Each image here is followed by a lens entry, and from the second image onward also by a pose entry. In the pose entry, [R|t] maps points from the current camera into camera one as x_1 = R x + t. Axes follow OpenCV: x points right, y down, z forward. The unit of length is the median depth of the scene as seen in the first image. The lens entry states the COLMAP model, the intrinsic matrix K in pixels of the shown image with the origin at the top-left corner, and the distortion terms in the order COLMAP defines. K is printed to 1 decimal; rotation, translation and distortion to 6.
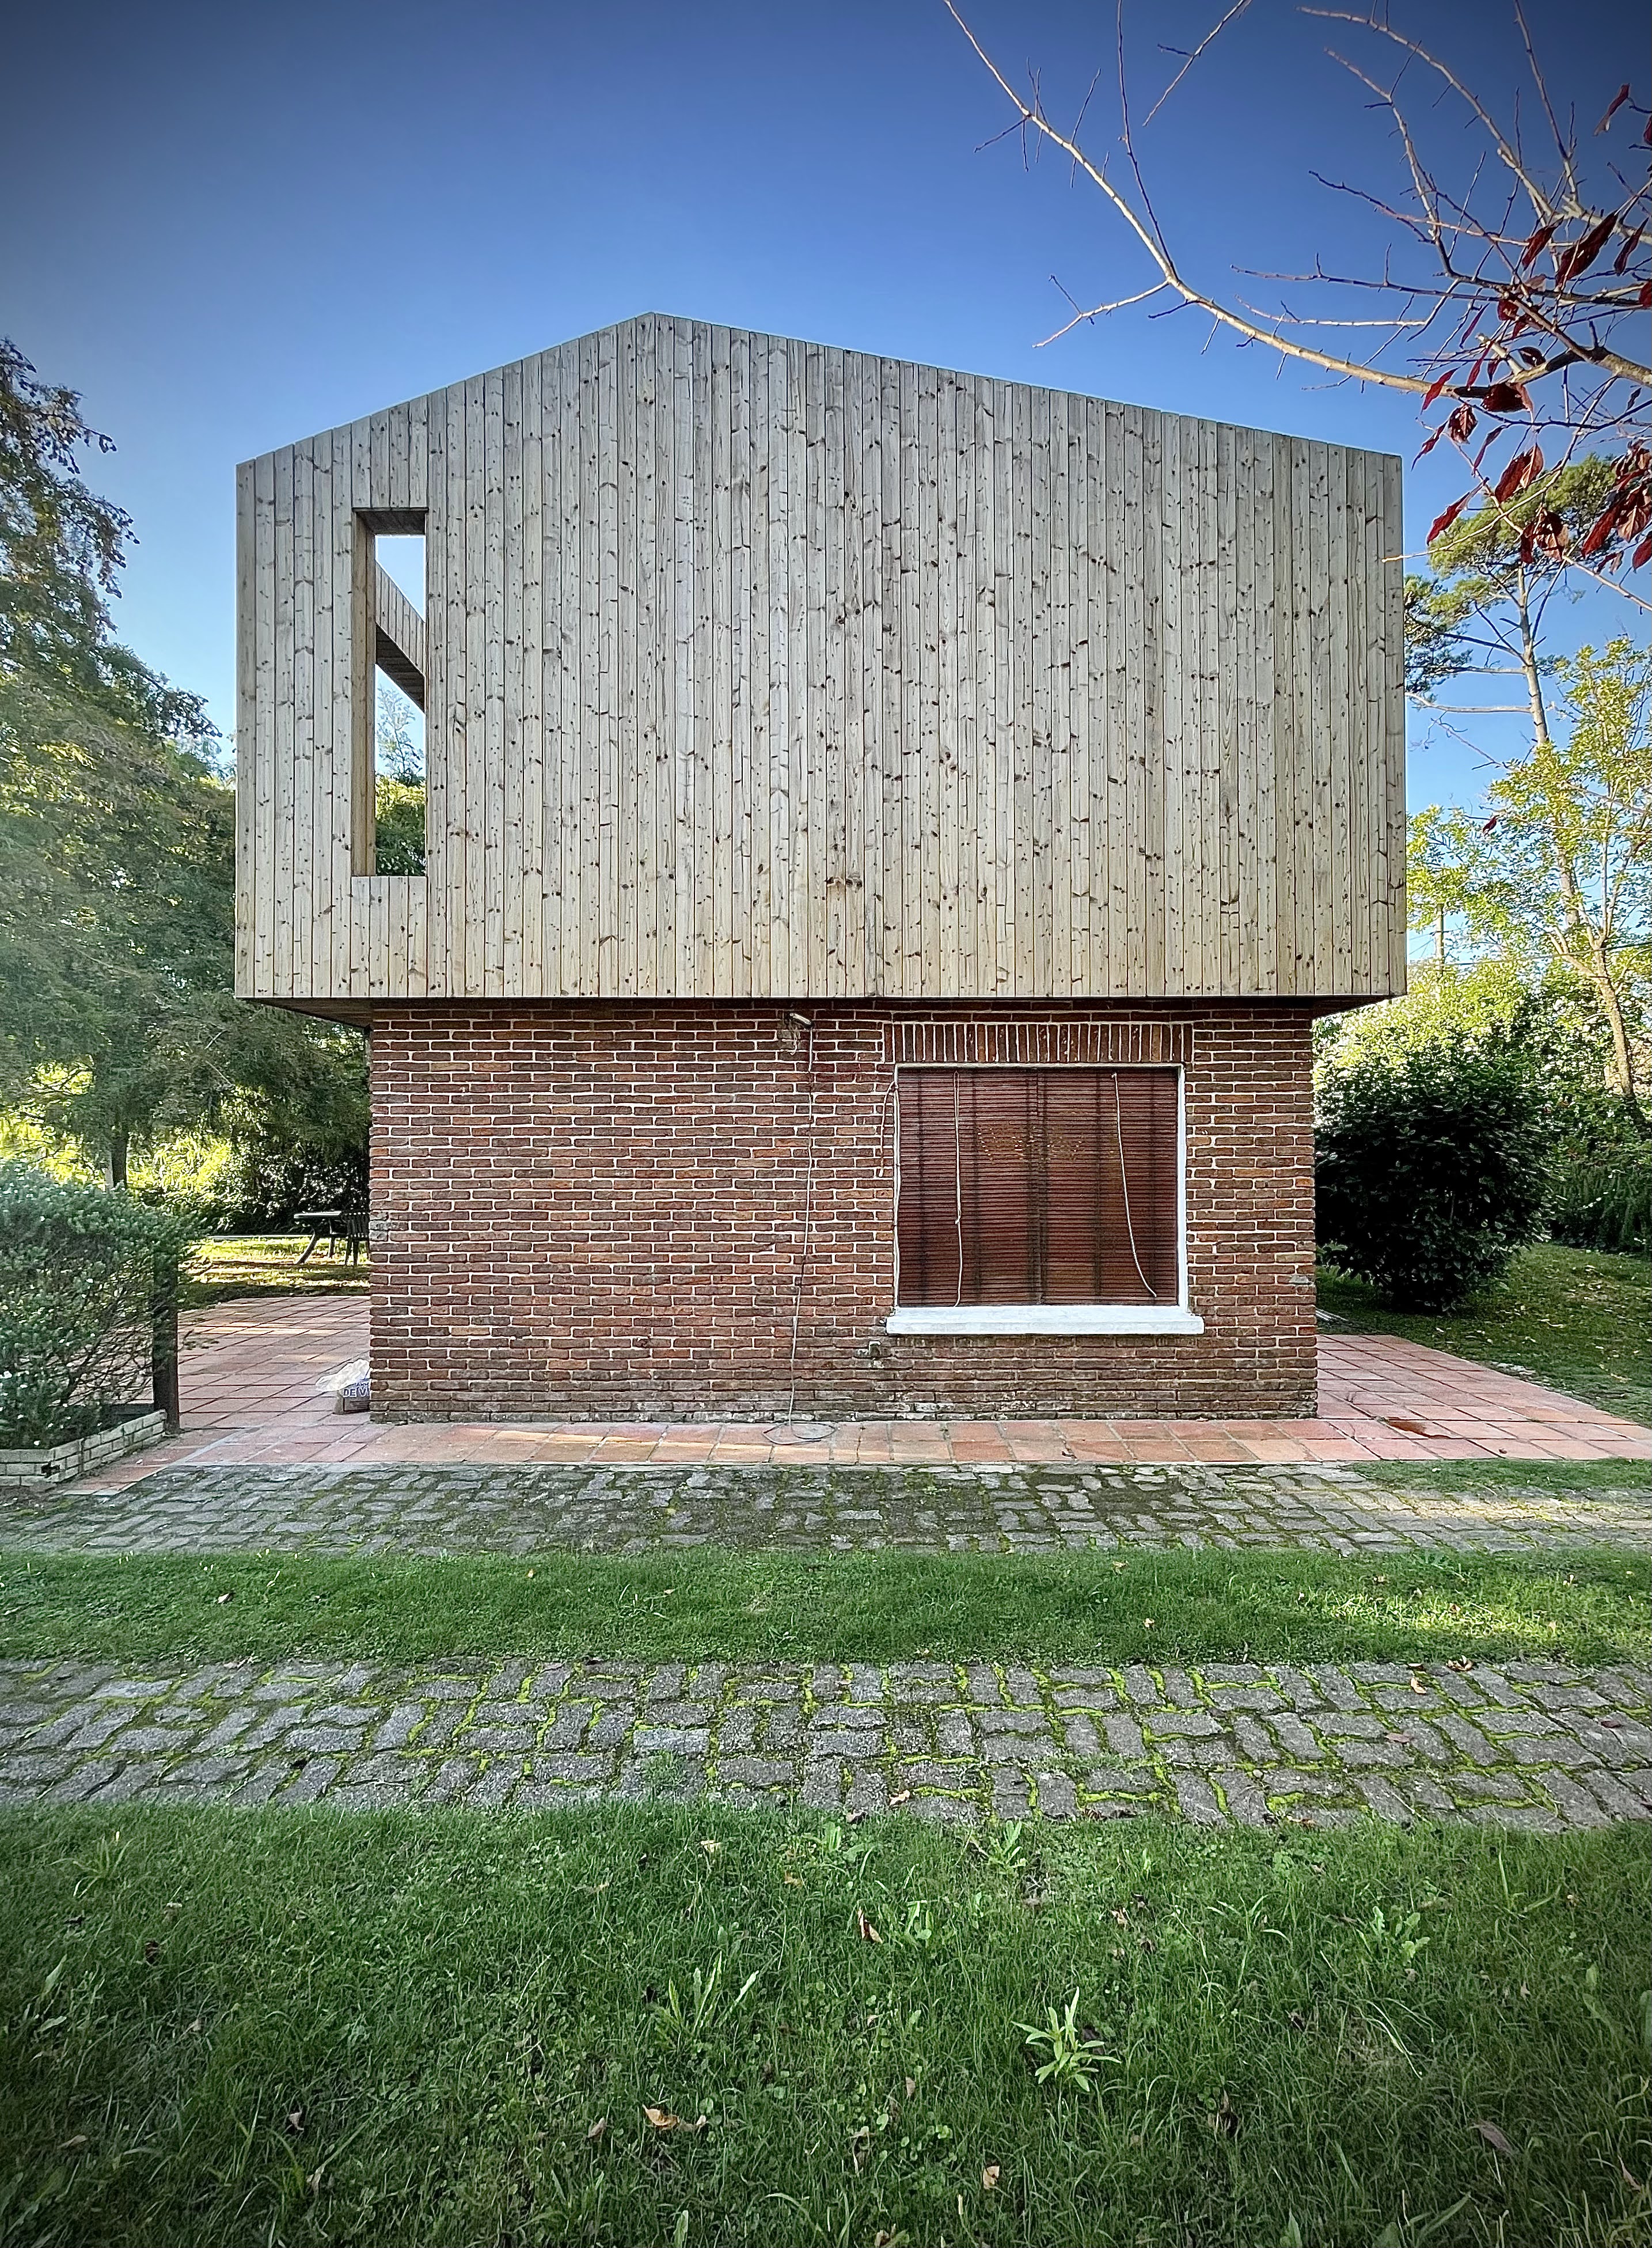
lens RADIAL K [[937.9, 0, 830.1], [0, 937.9, 1140.2], [0, 0, 1]] dist [-0.000560, -0.000284]
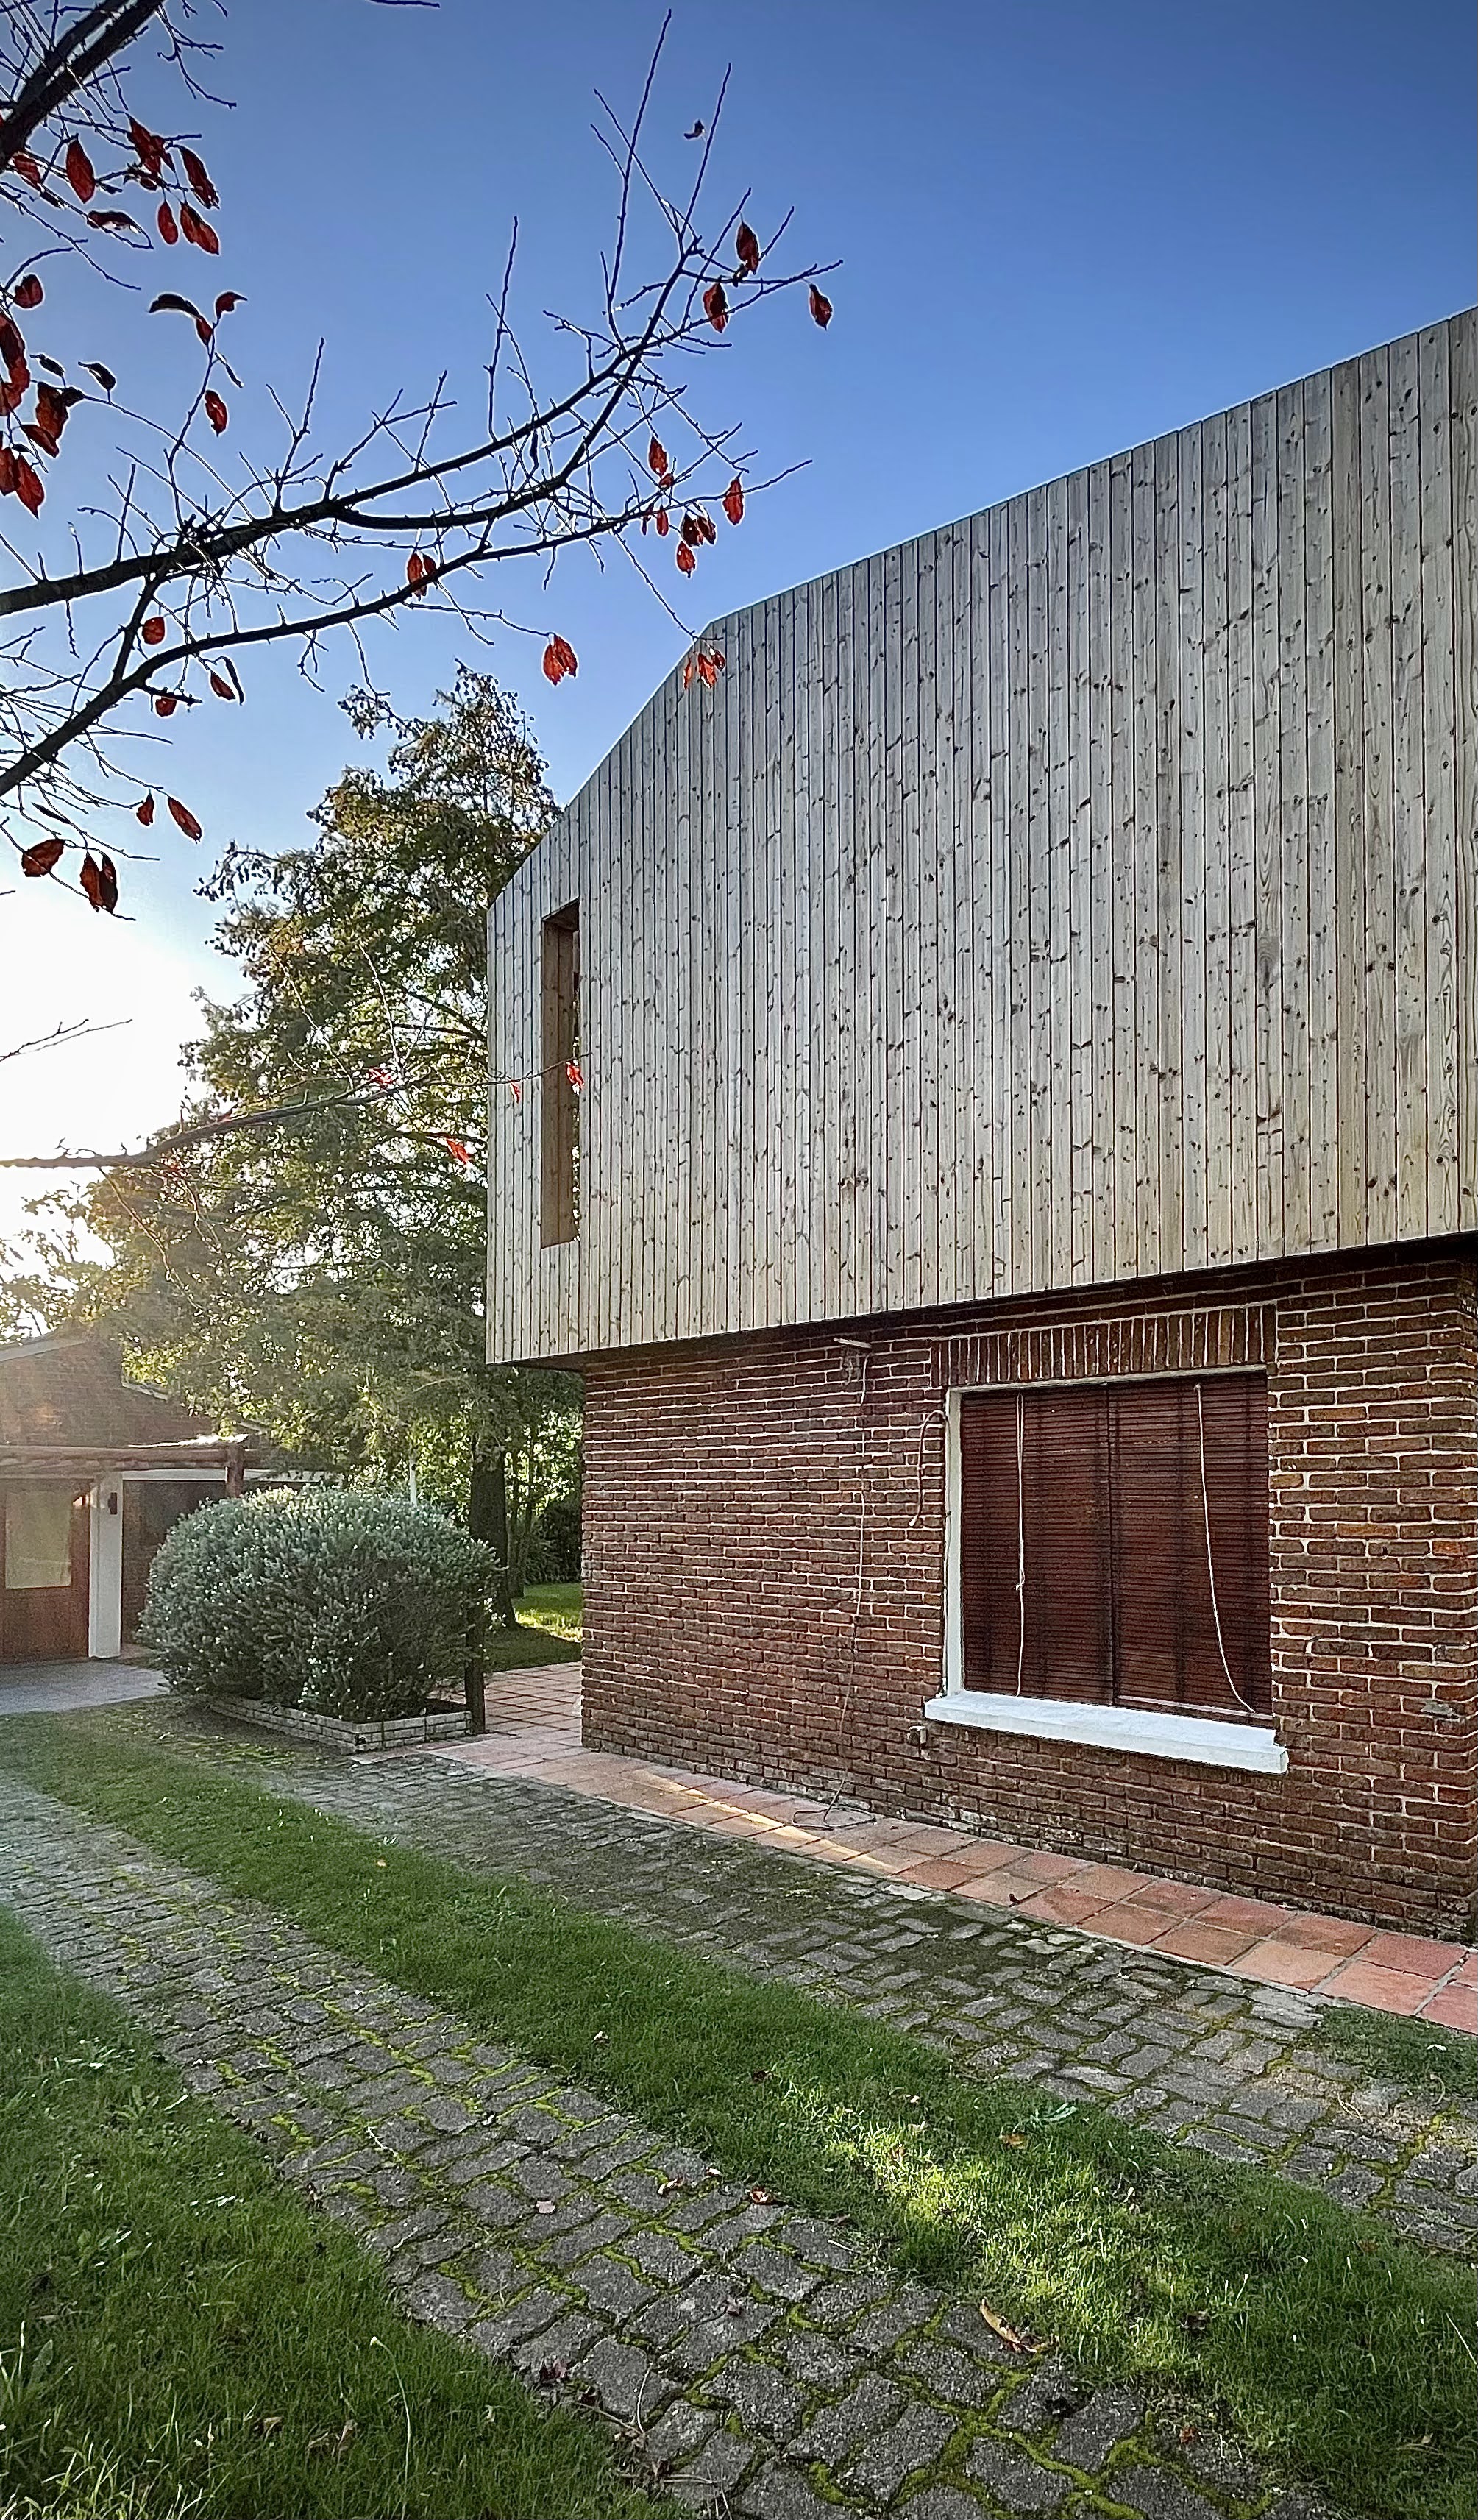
lens RADIAL K [[1231.6, 0, 985.4], [0, 1231.6, 1471.7], [0, 0, 1]] dist [0.000806, 0.000917]
pose [[0.769433, -0.011954, -0.638616, 0.821508], [0.005582, 0.999913, -0.011991, 0.004002], [0.638704, 0.005661, 0.769432, 0.211192]]
